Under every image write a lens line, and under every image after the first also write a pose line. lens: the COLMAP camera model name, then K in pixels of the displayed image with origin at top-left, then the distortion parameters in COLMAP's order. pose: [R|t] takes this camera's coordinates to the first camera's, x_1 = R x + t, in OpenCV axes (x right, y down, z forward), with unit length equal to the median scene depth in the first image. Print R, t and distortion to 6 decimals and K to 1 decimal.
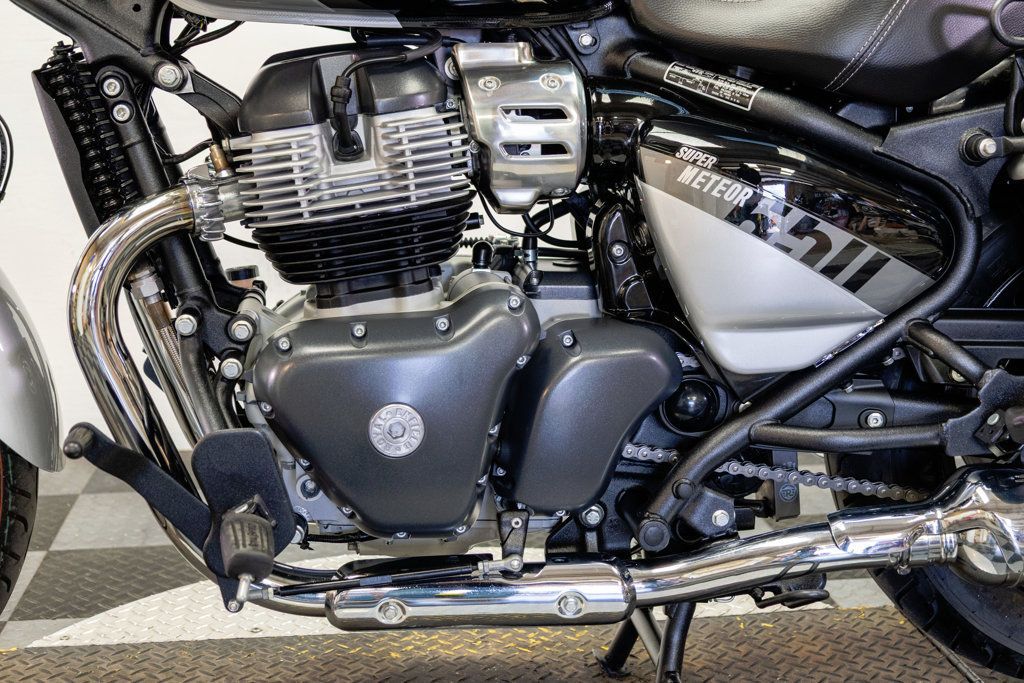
lens RADIAL K [[1442.5, 0, 512.0], [0, 1442.5, 341.5], [0, 0, 1]] dist [0.015502, 0.018147]
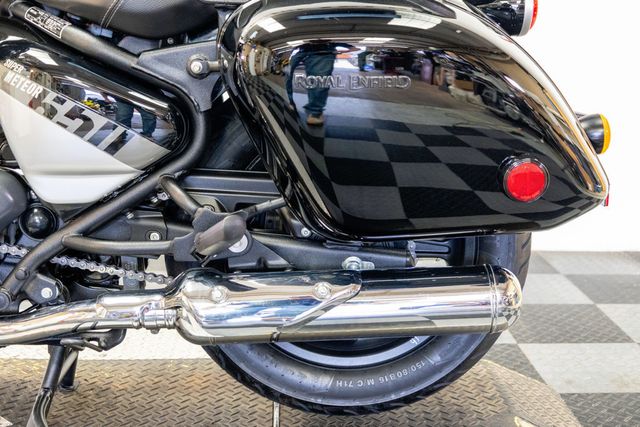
lens RADIAL K [[896.1, 0, 320.0], [0, 896.1, 213.5], [0, 0, 1]] dist [0.019722, 0.053239]
pose [[0.996072, 0.044355, -0.076638, 0.531630], [-0.043029, 0.998896, 0.018857, 0.002065], [0.077390, -0.015486, 0.996881, 0.028469]]
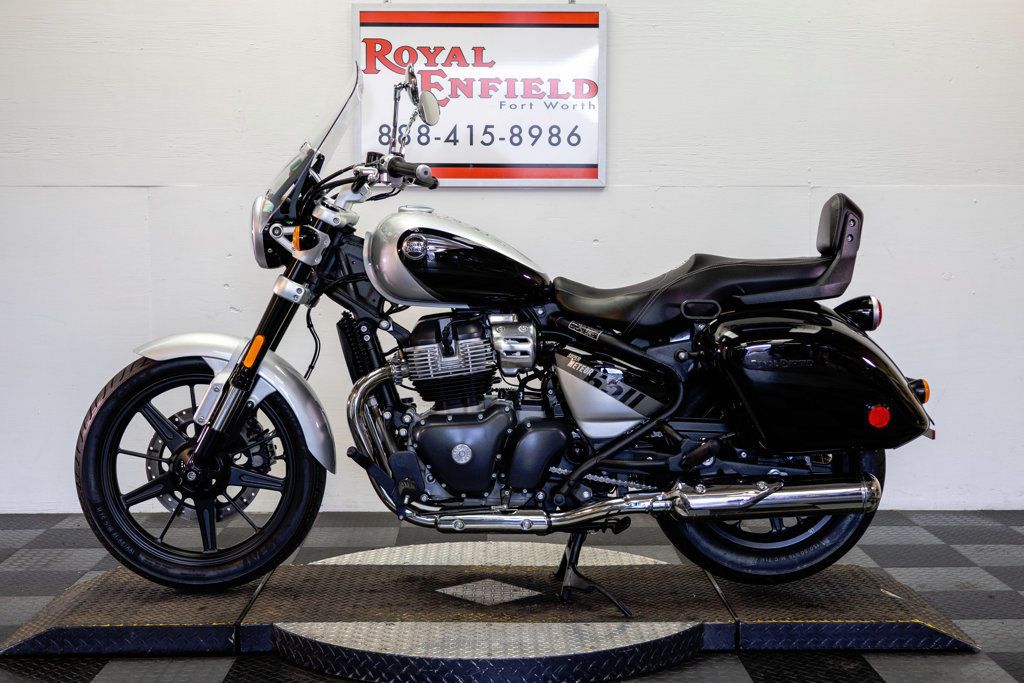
lens RADIAL K [[1478.2, 0, 512.0], [0, 1478.2, 341.5], [0, 0, 1]] dist [0.018957, 0.016239]
pose [[0.994563, 0.014338, -0.103147, 0.289257], [-0.027128, 0.991951, -0.123686, 0.185618], [0.100543, 0.125812, 0.986946, -1.720346]]
